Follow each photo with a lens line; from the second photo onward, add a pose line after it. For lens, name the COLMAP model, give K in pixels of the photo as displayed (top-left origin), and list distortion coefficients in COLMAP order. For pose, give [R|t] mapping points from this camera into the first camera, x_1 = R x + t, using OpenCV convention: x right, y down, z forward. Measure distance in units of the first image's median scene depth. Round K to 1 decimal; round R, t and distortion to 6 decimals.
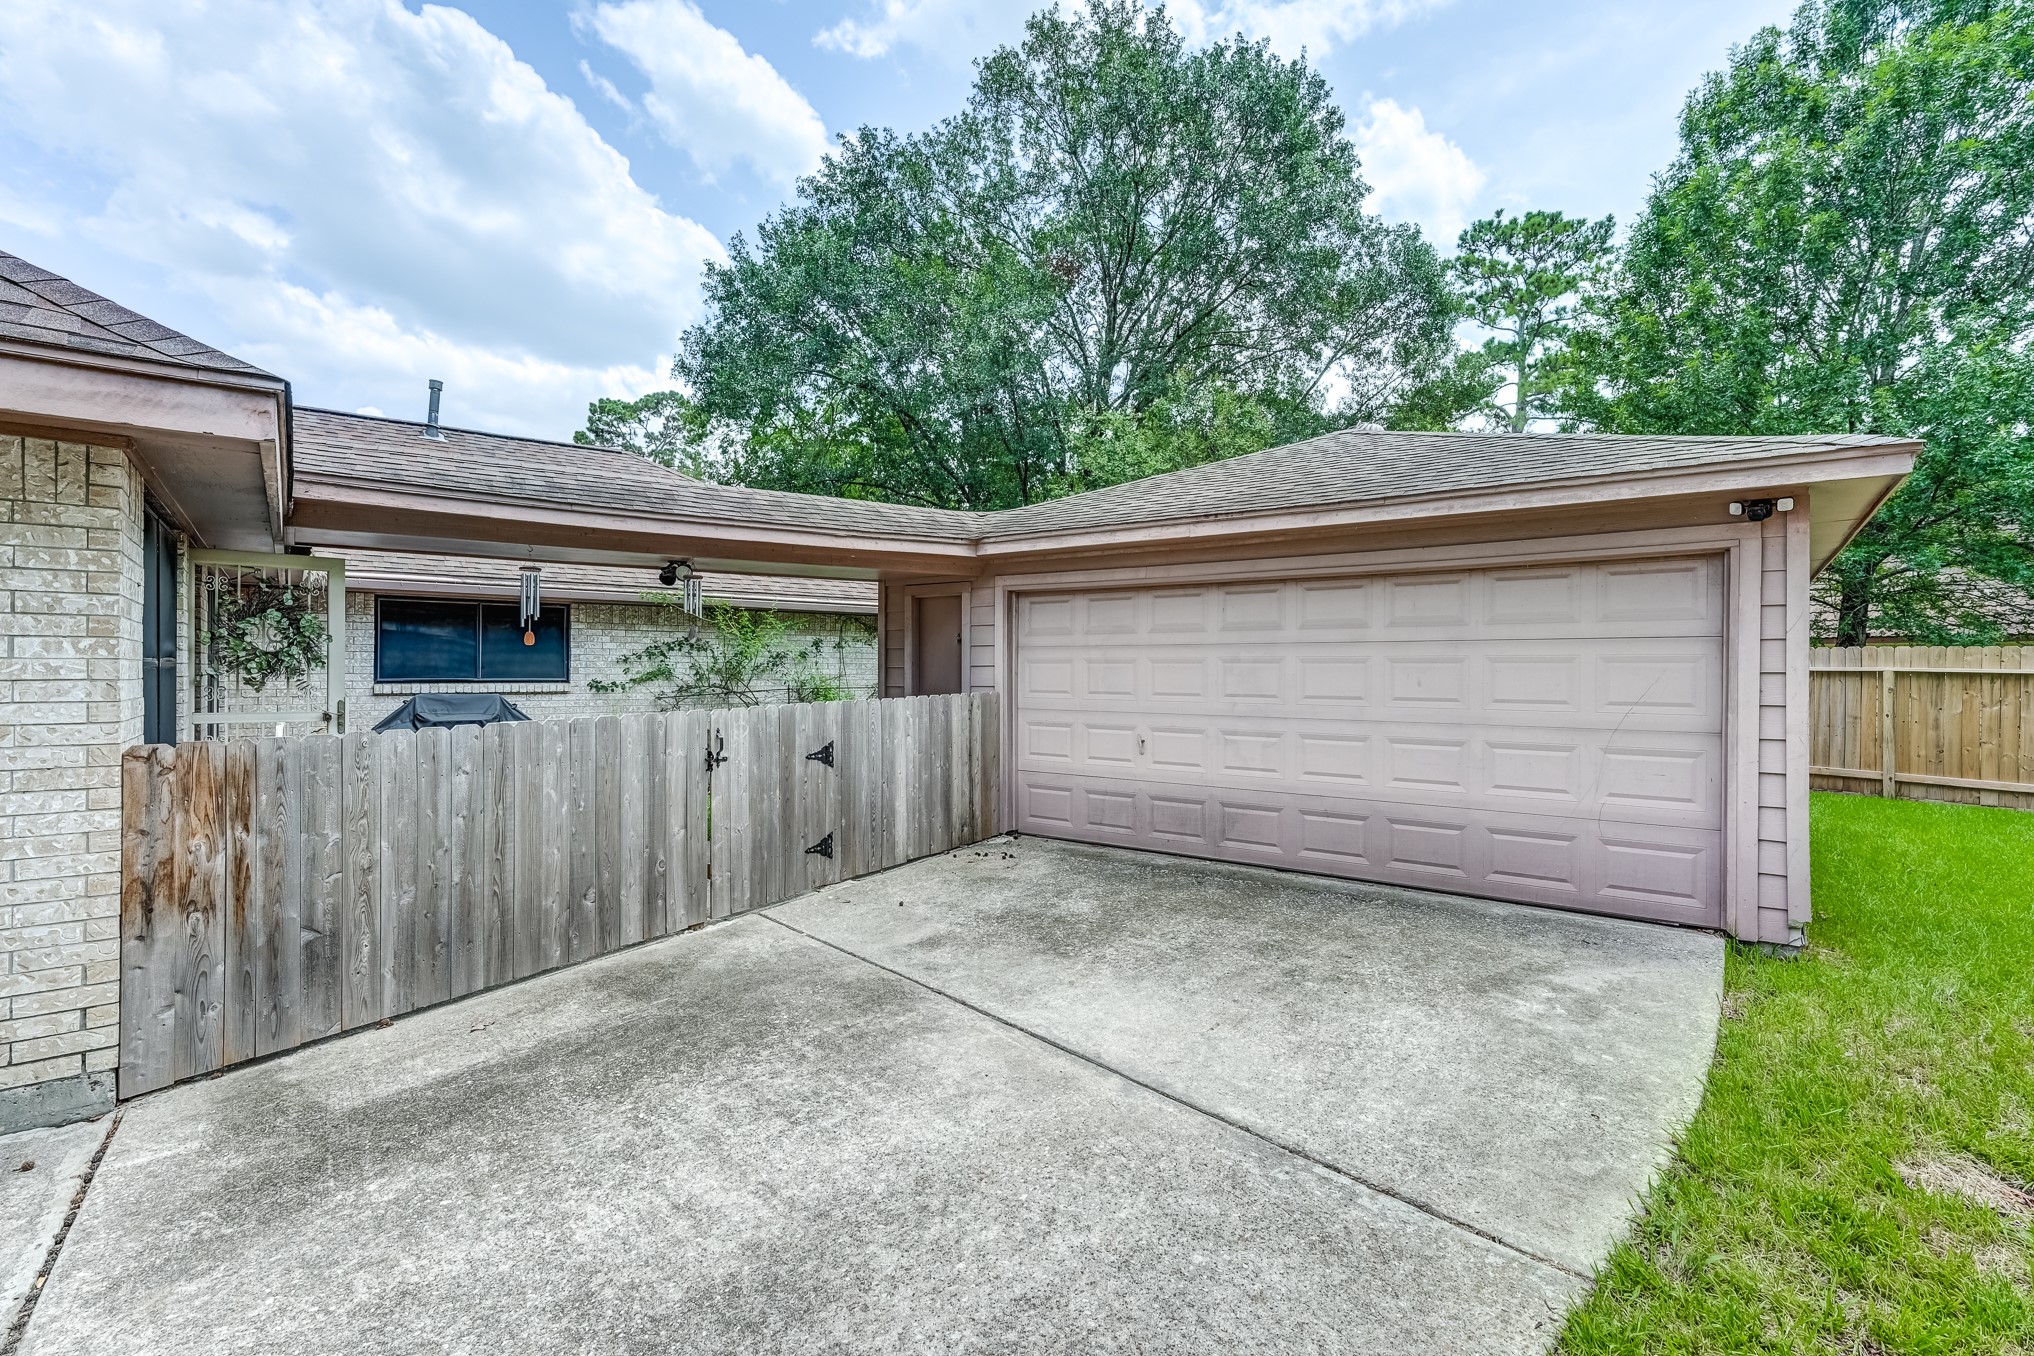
lens RADIAL K [[969.2, 0, 1017.0], [0, 969.2, 678.0], [0, 0, 1]] dist [0.020340, 0.000227]
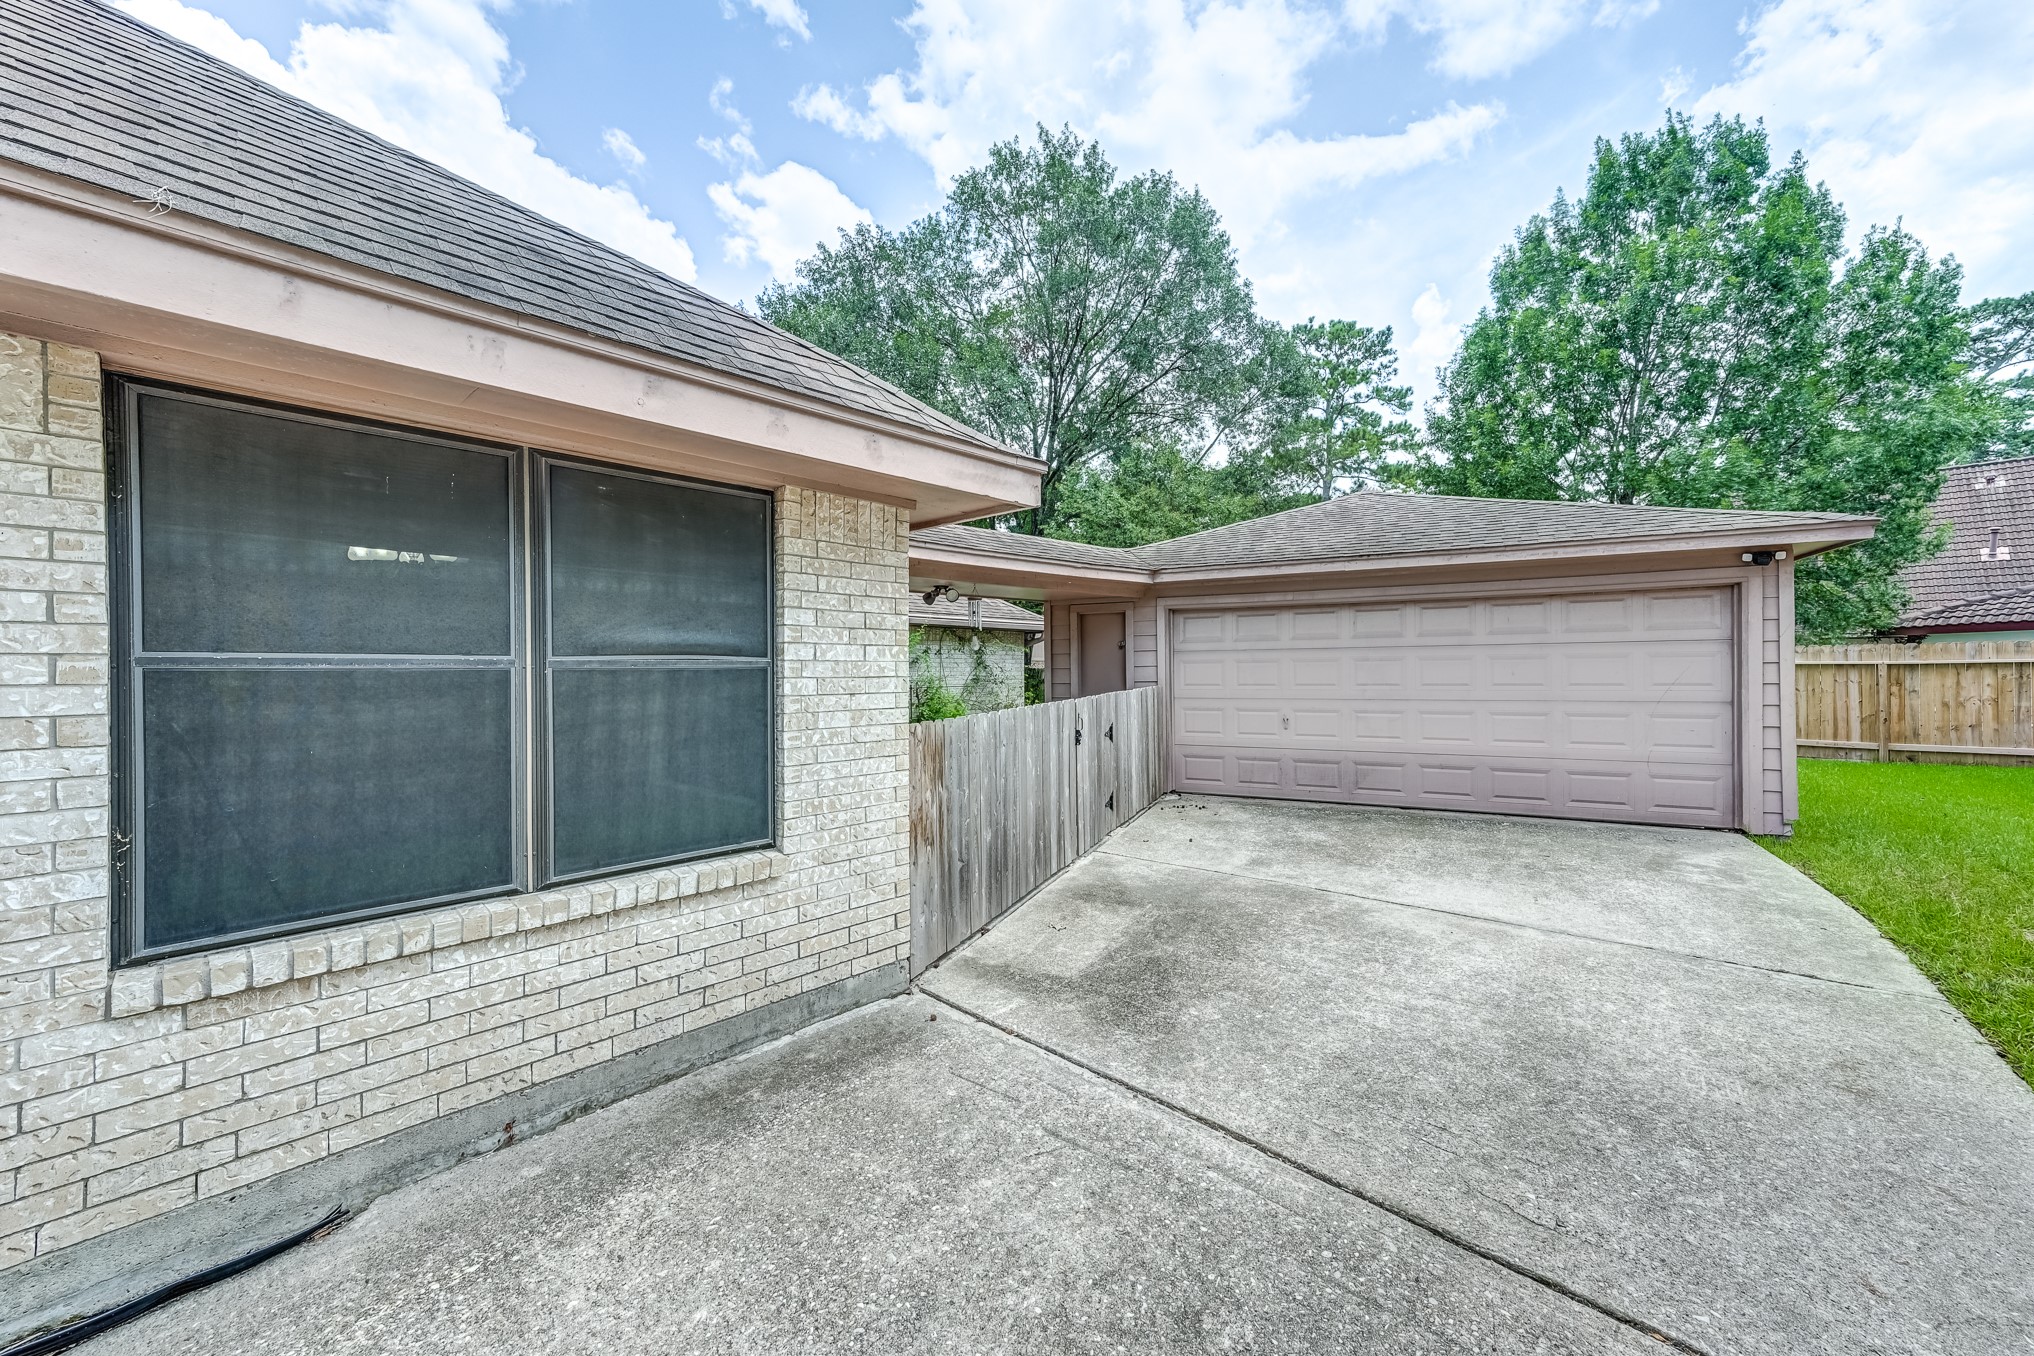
lens RADIAL K [[819.0, 0, 1000.1], [0, 819.0, 676.1], [0, 0, 1]] dist [0.010570, 0.000494]
pose [[0.987118, -0.012737, 0.159487, -0.643359], [0.013587, 0.999899, -0.004238, 0.005134], [-0.159417, 0.006350, 0.987191, -0.103798]]
